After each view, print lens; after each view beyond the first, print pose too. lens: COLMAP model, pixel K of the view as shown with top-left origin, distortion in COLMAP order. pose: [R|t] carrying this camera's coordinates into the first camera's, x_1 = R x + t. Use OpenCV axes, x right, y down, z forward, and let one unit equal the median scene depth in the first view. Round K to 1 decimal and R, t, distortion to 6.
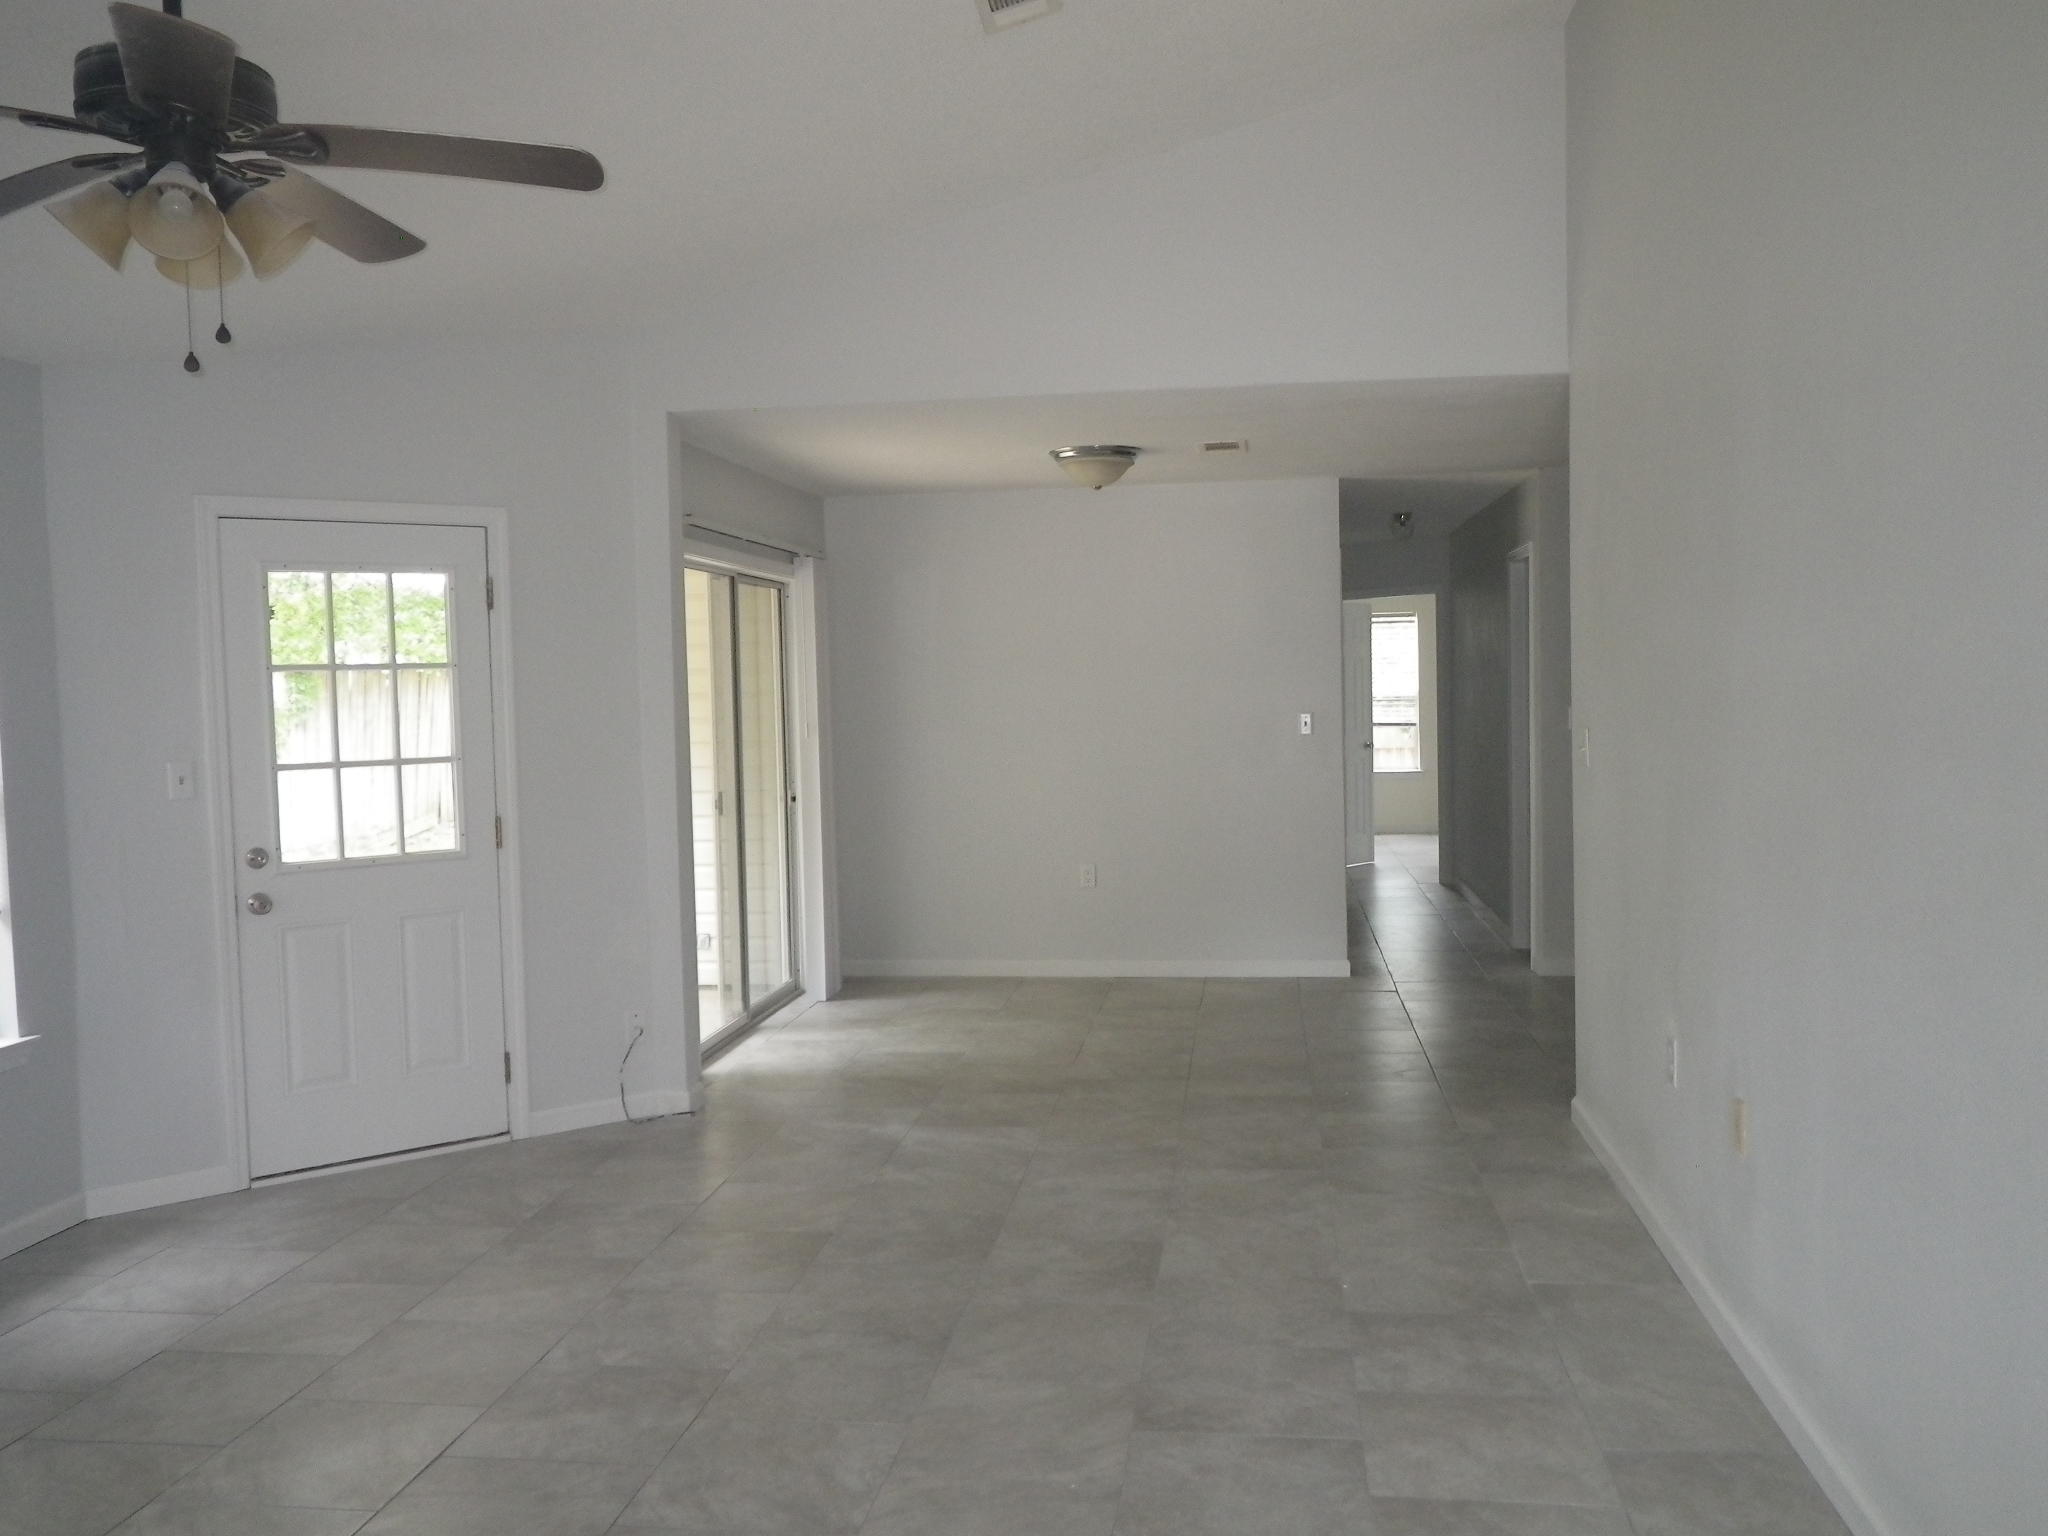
lens RADIAL K [[1691.9, 0, 1025.3], [0, 1691.9, 767.7], [0, 0, 1]] dist [-0.012013, 0.006557]
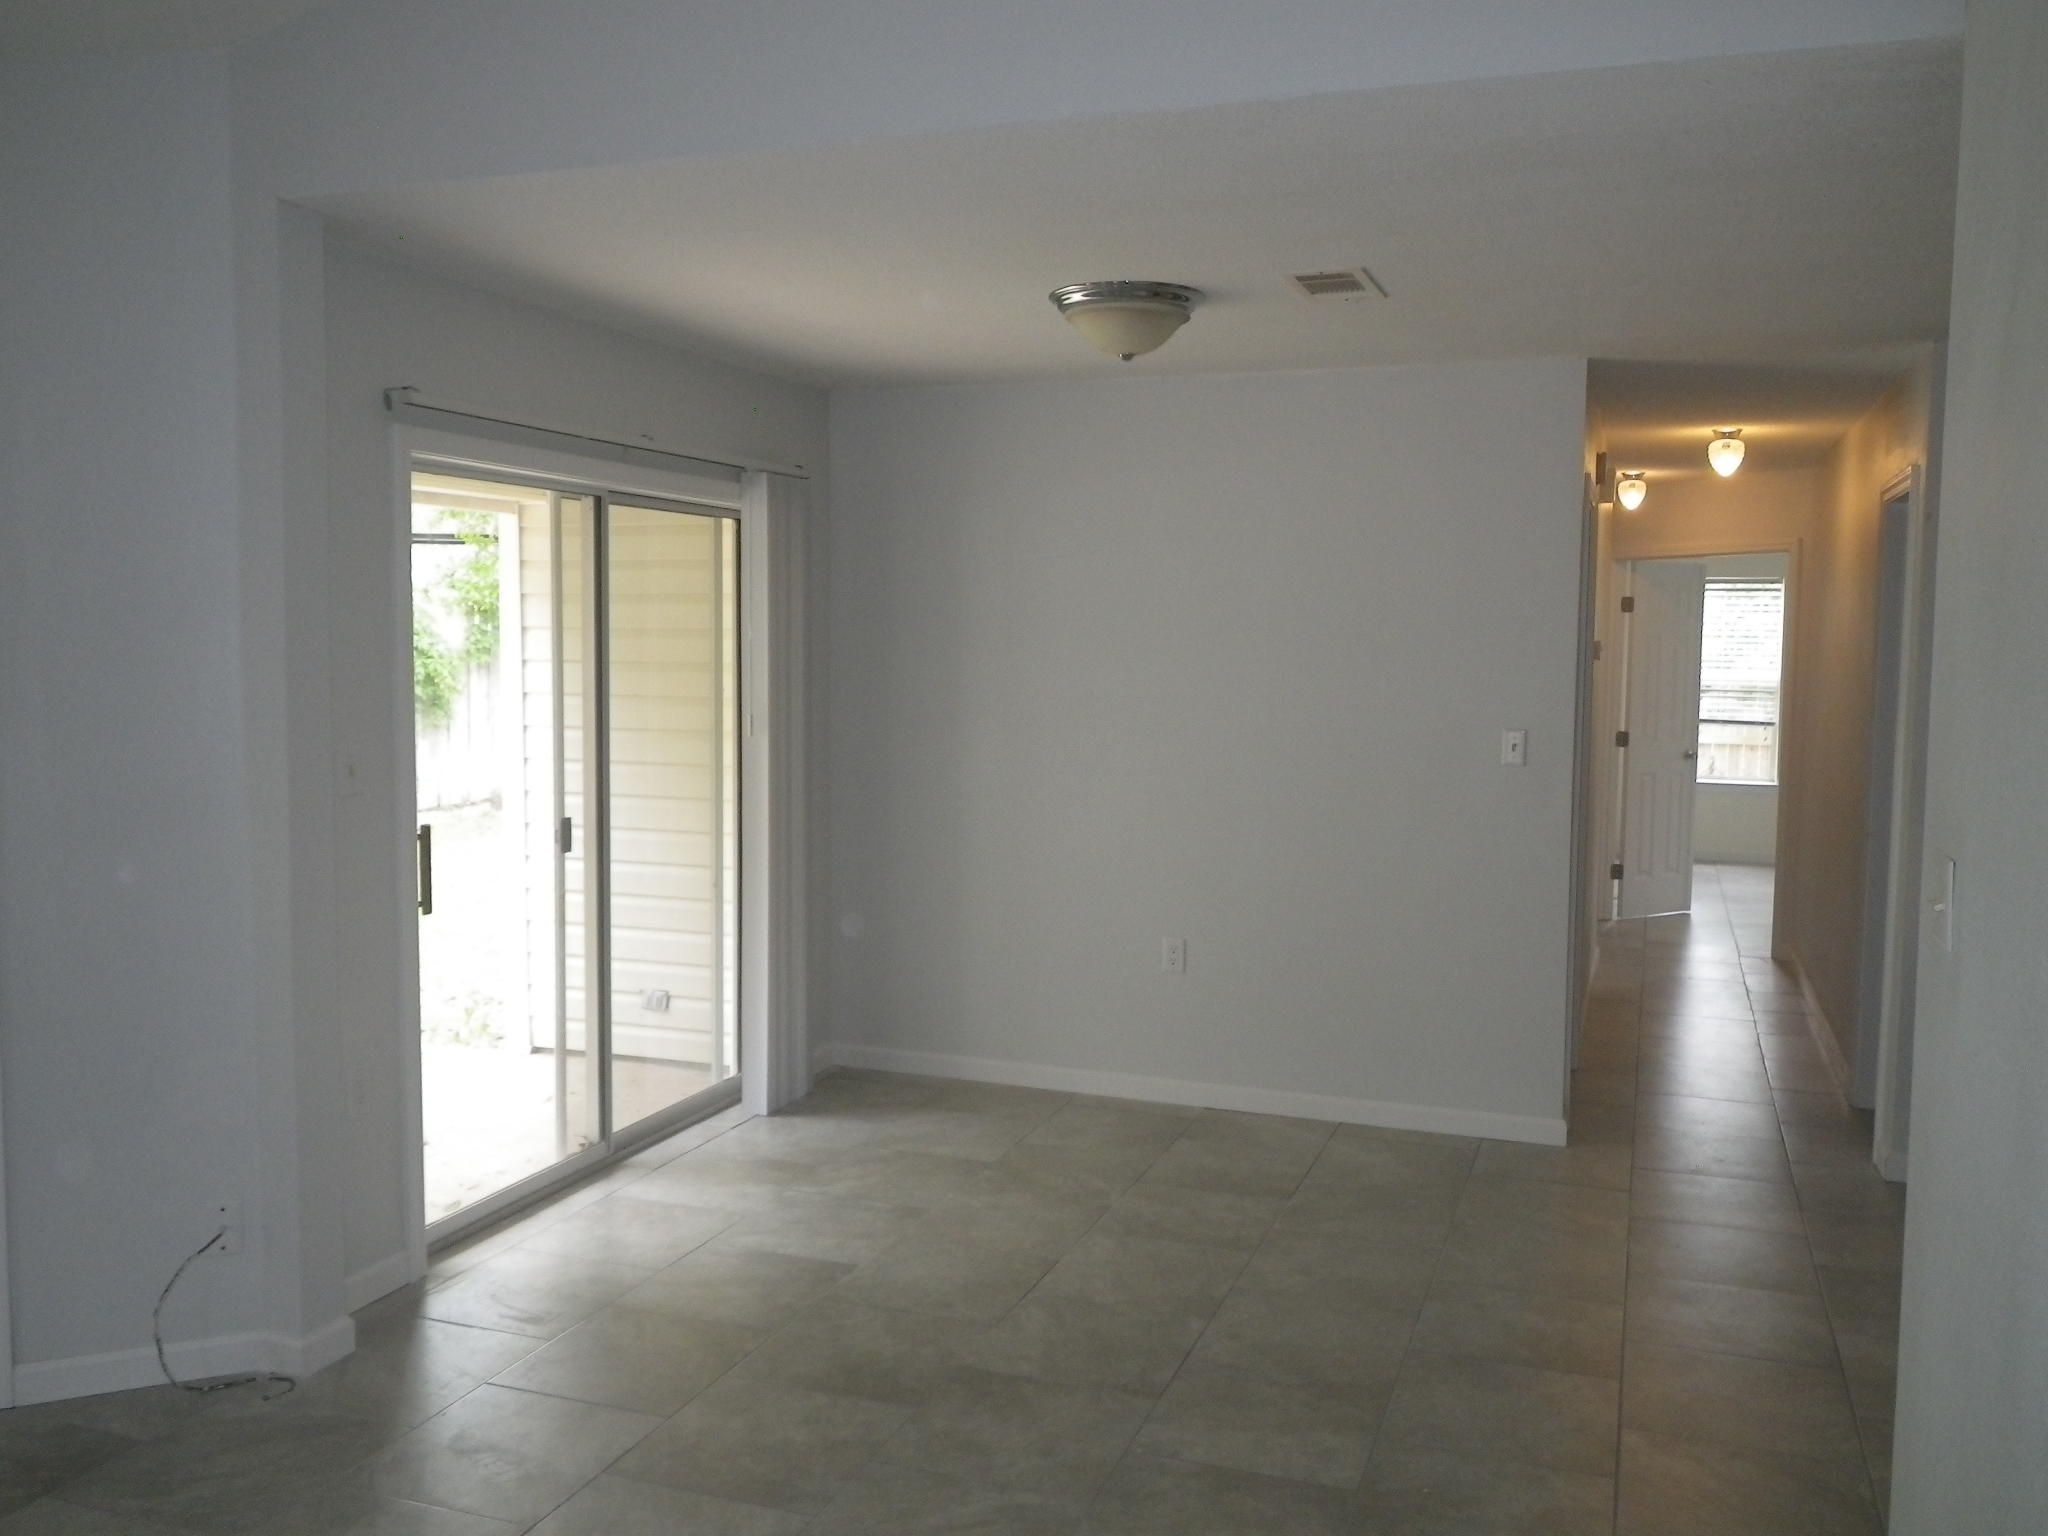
lens RADIAL K [[1691.9, 0, 1030.5], [0, 1691.9, 763.8], [0, 0, 1]] dist [-0.012013, 0.006557]
pose [[0.976051, 0.050477, -0.211603, 0.129236], [-0.044787, 0.998497, 0.031602, -0.033591], [0.212880, -0.021368, 0.976845, 0.355881]]
